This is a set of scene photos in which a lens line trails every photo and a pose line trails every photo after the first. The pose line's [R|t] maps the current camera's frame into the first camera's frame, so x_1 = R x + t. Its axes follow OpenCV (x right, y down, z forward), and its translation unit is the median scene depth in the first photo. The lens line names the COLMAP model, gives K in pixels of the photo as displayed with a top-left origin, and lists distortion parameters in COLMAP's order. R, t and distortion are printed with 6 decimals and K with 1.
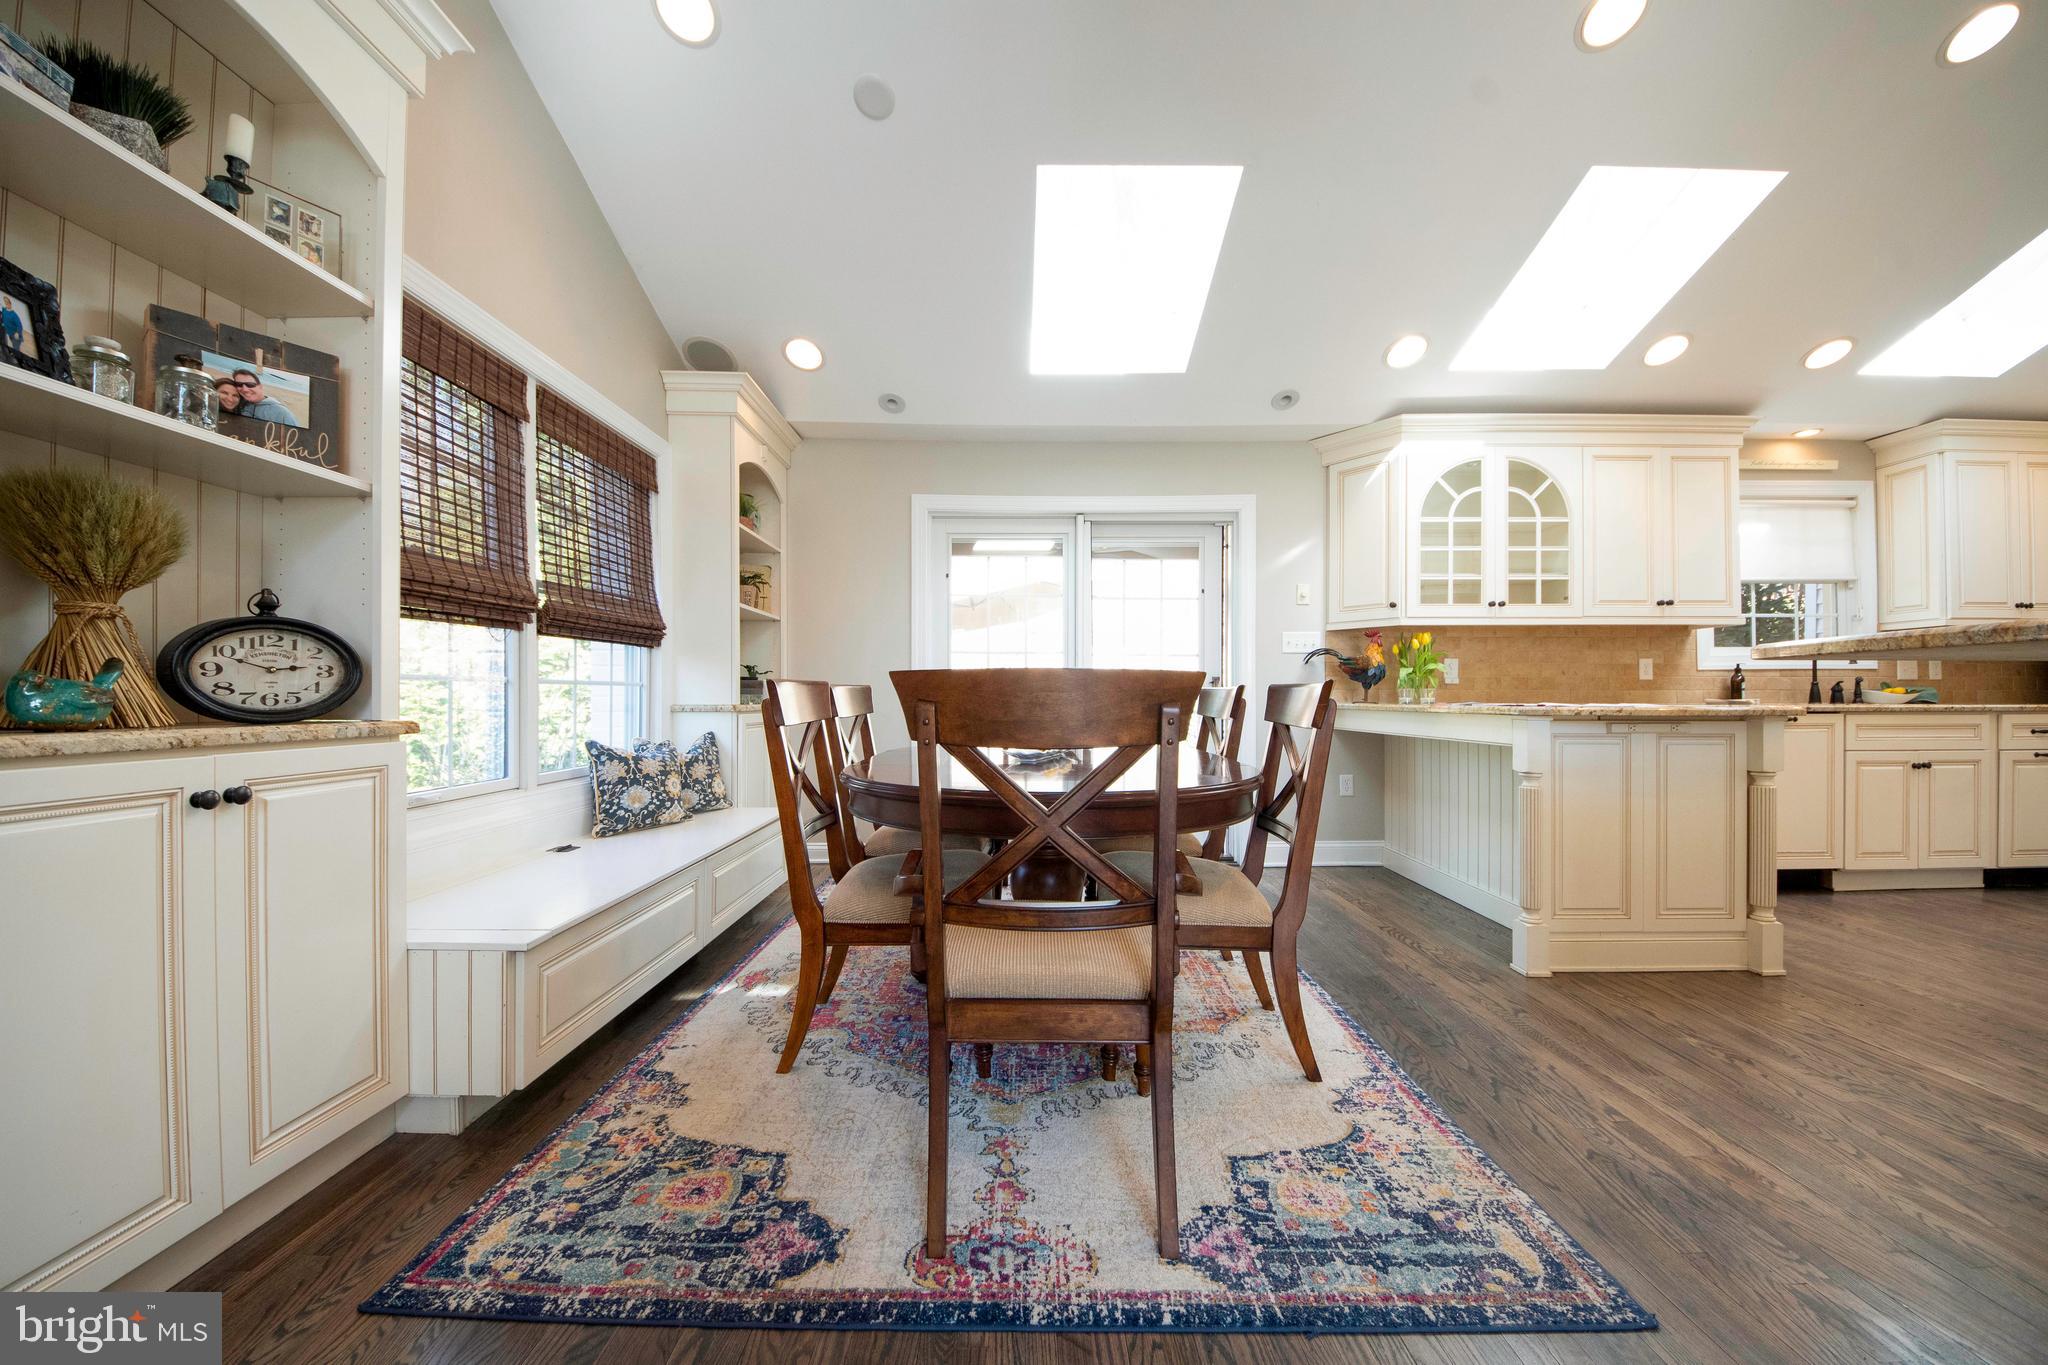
lens RADIAL K [[728.7, 0, 1013.7], [0, 728.7, 696.1], [0, 0, 1]] dist [-0.000555, -0.008069]
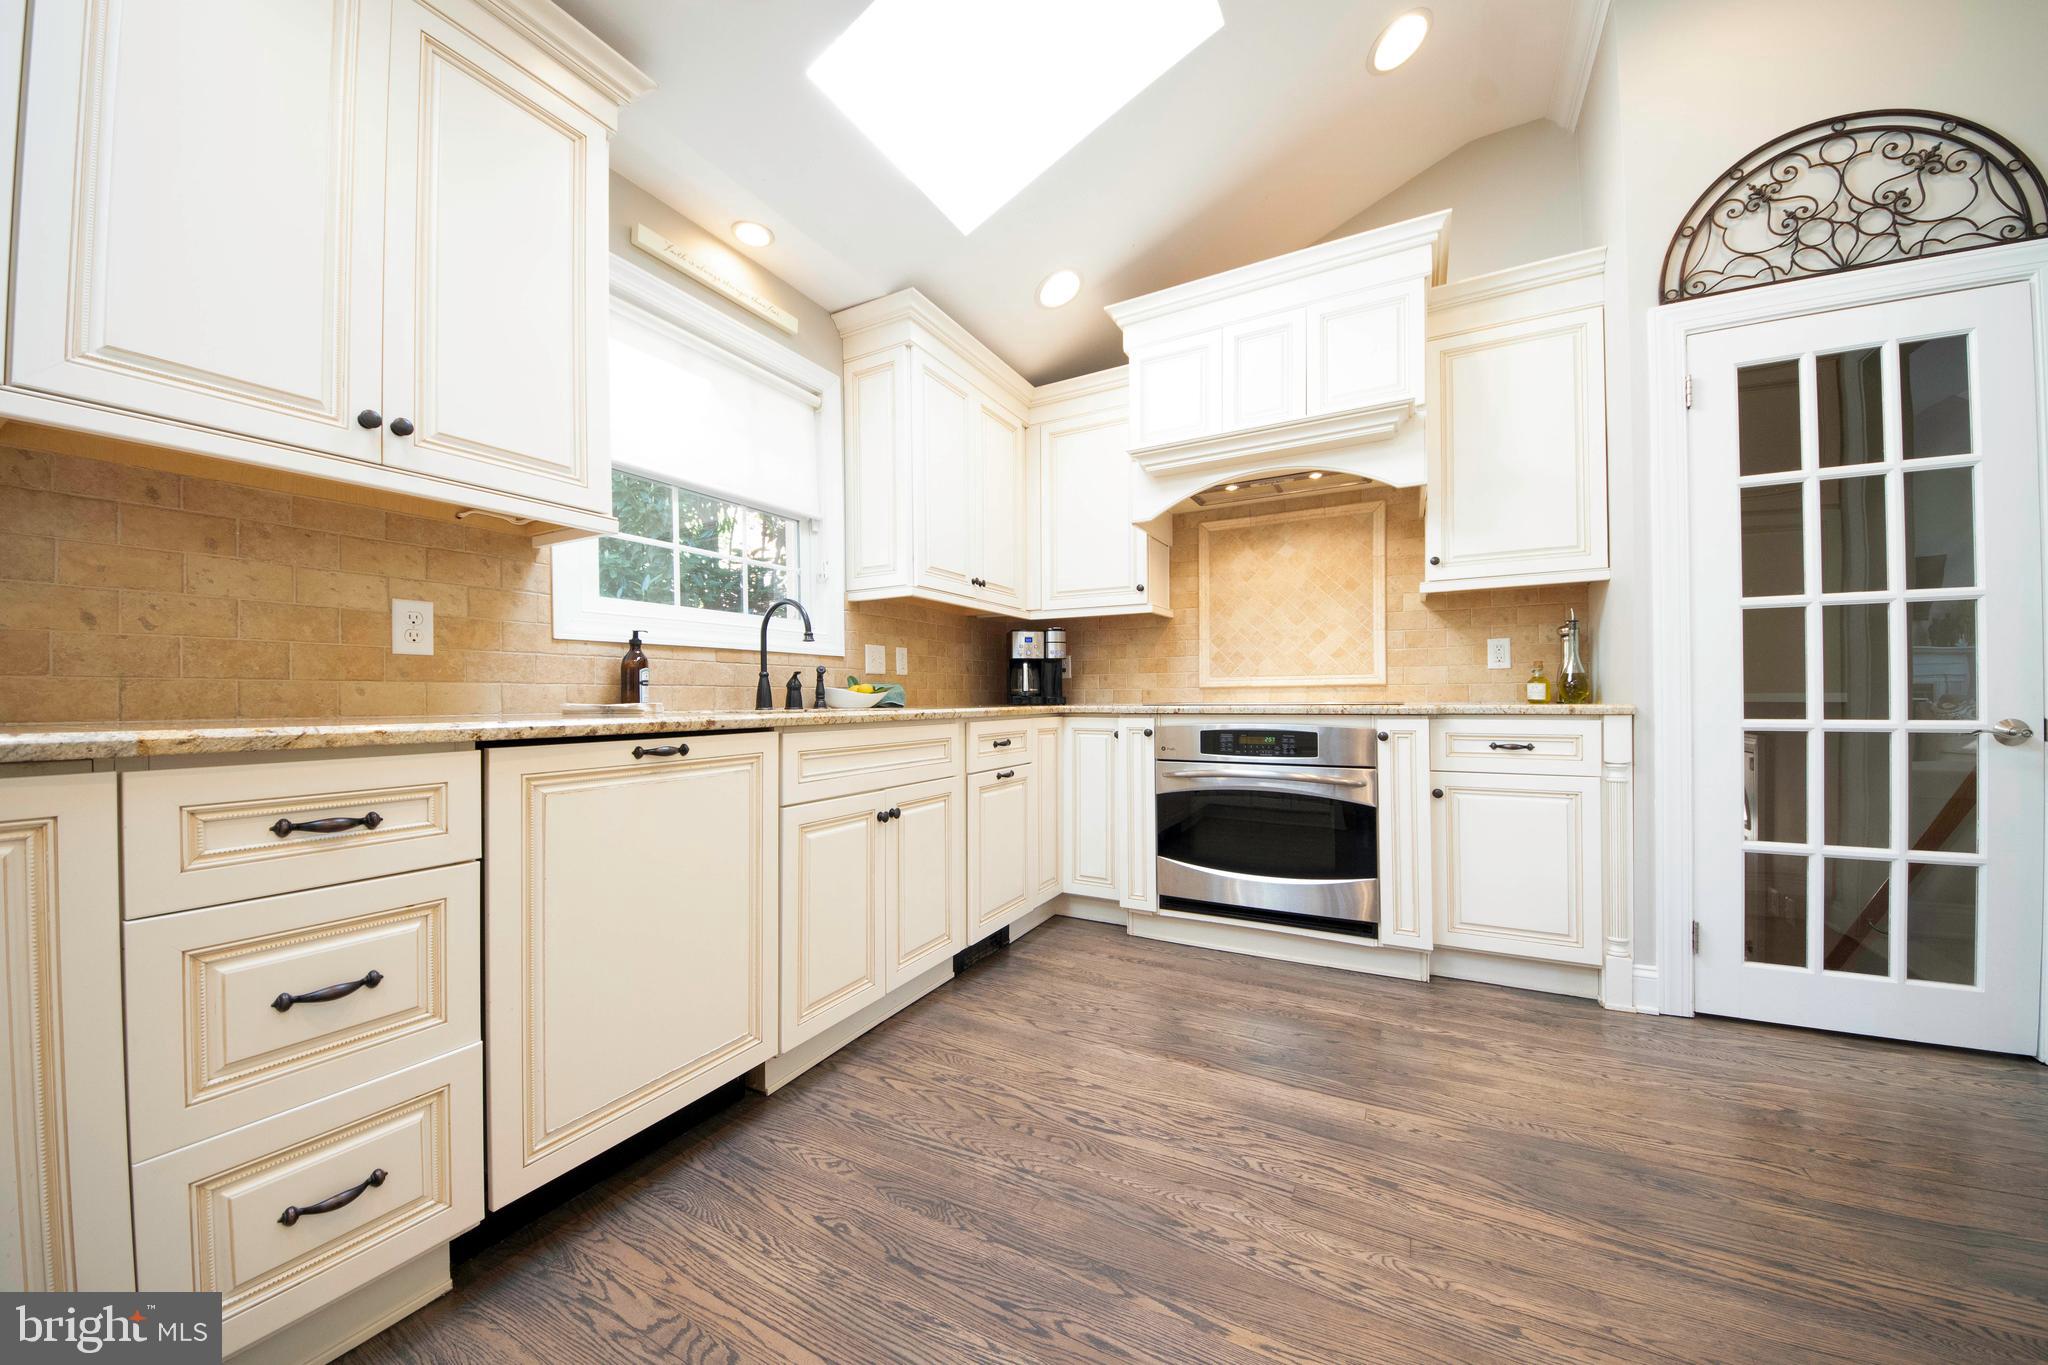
lens RADIAL K [[719.9, 0, 1019.9], [0, 719.9, 694.1], [0, 0, 1]] dist [0.043465, -0.030764]
pose [[0.470744, 0.004518, 0.882258, 0.728994], [0.004272, 0.999963, -0.007400, 0.003087], [-0.882260, 0.007253, 0.470707, 0.568039]]
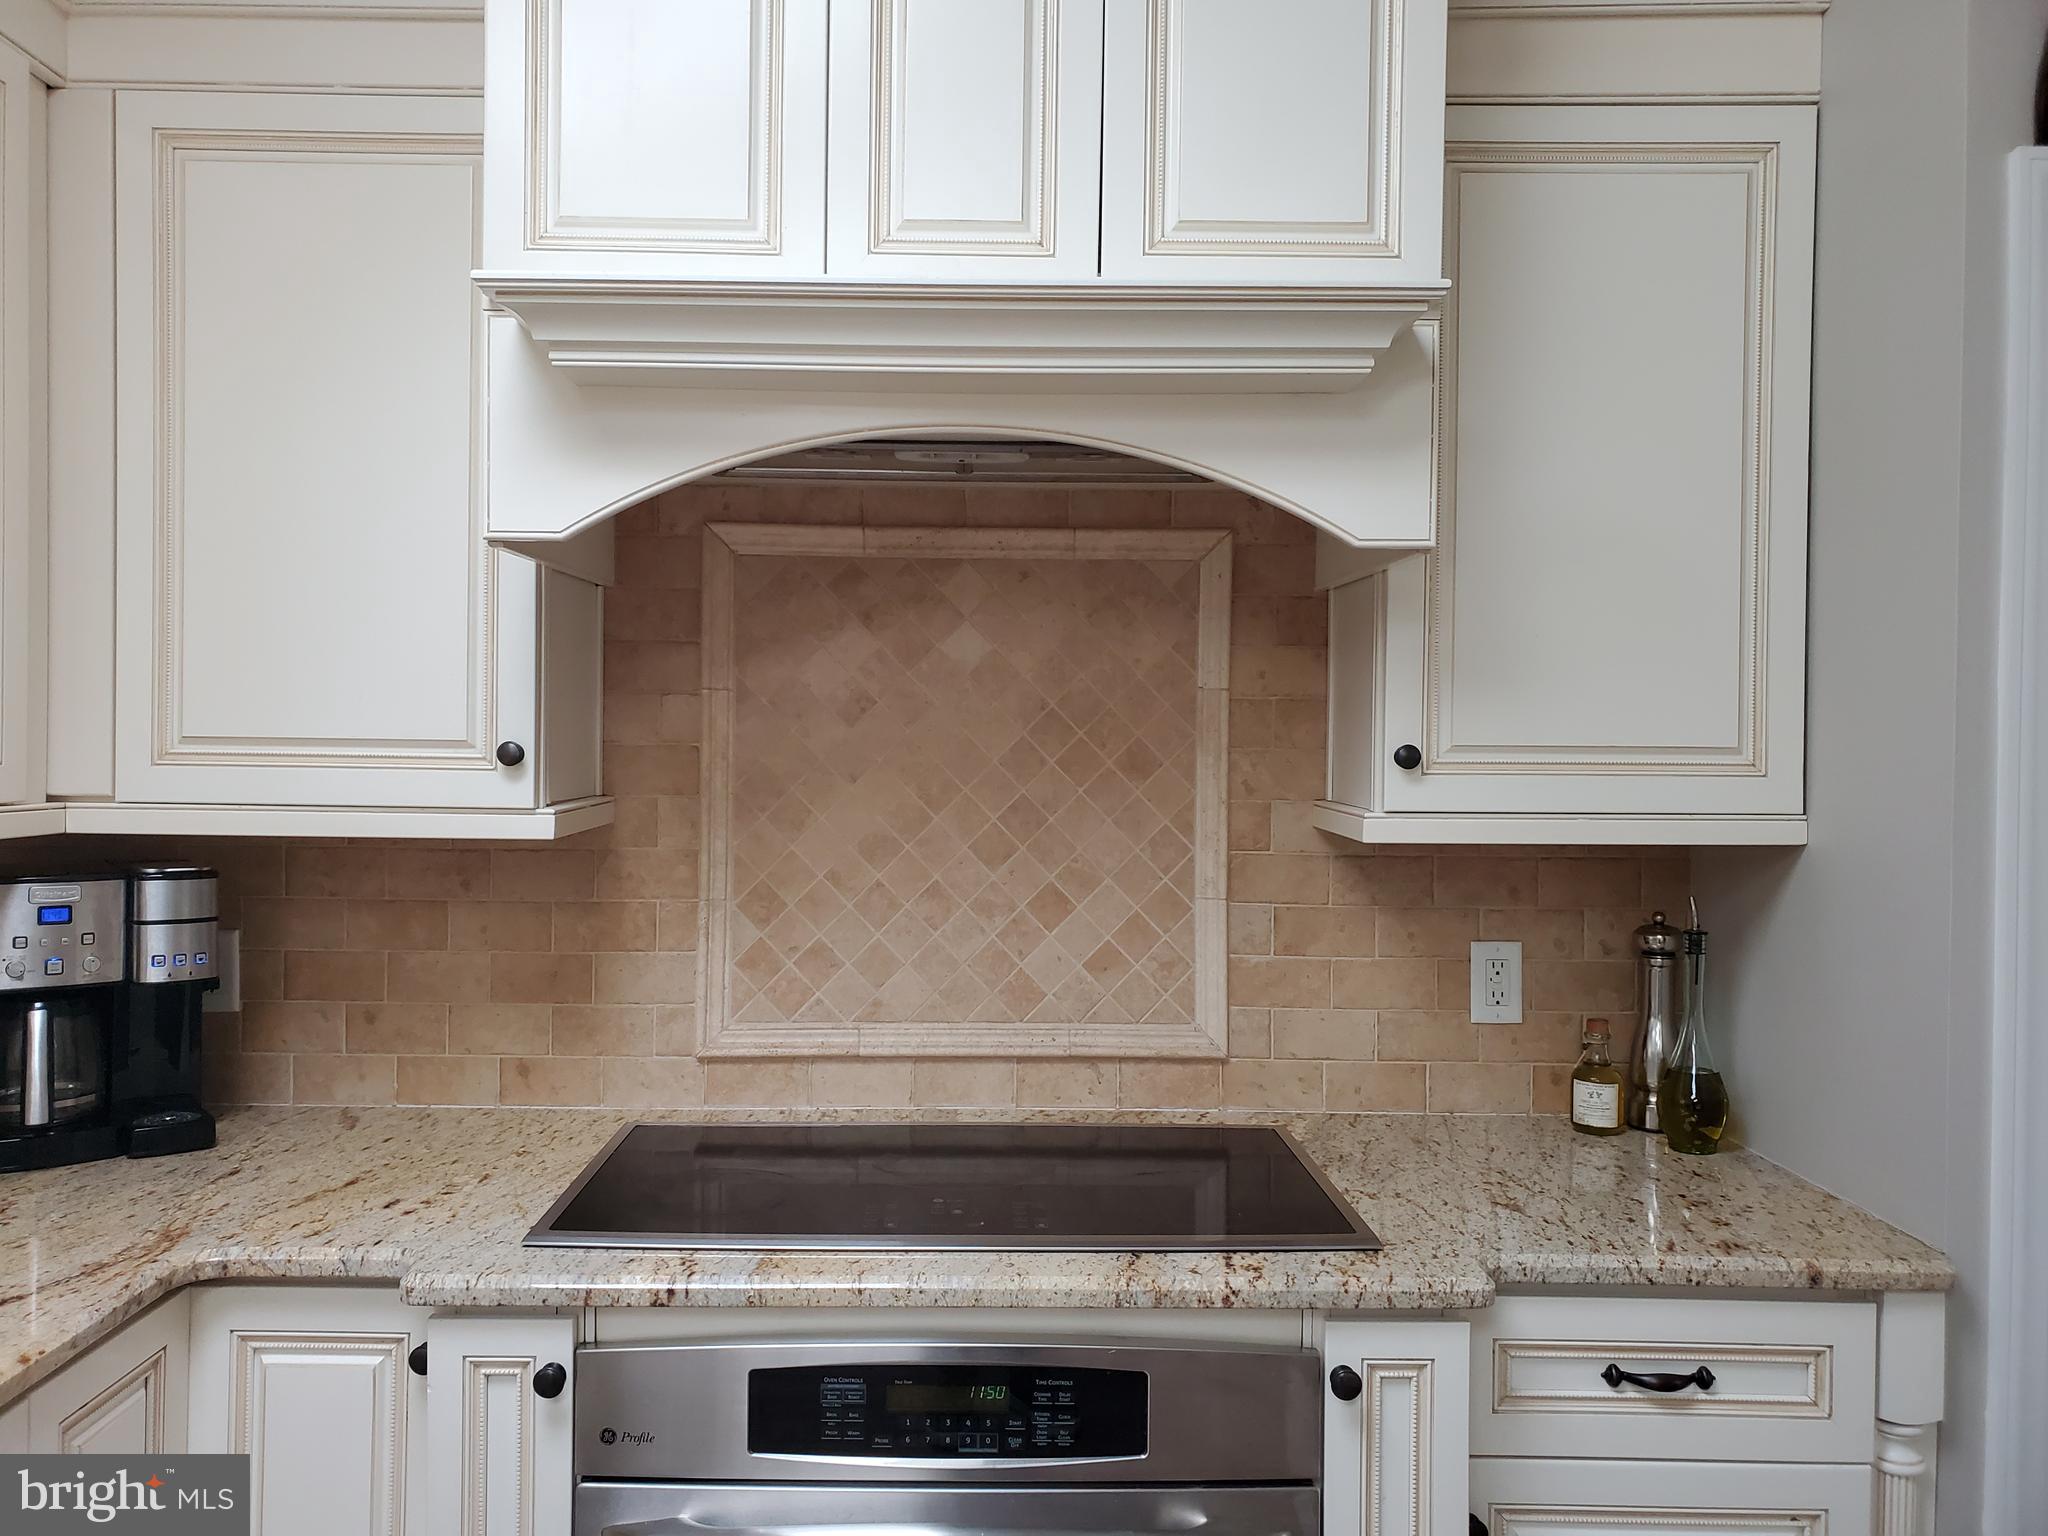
lens RADIAL K [[1581.5, 0, 979.2], [0, 1581.5, 741.0], [0, 0, 1]] dist [0.051013, -0.054712]
pose [[-0.004221, -0.000540, 0.999991, 1.014405], [-0.011564, 0.999933, 0.000491, -0.132767], [-0.999924, -0.011562, -0.004227, 0.687701]]
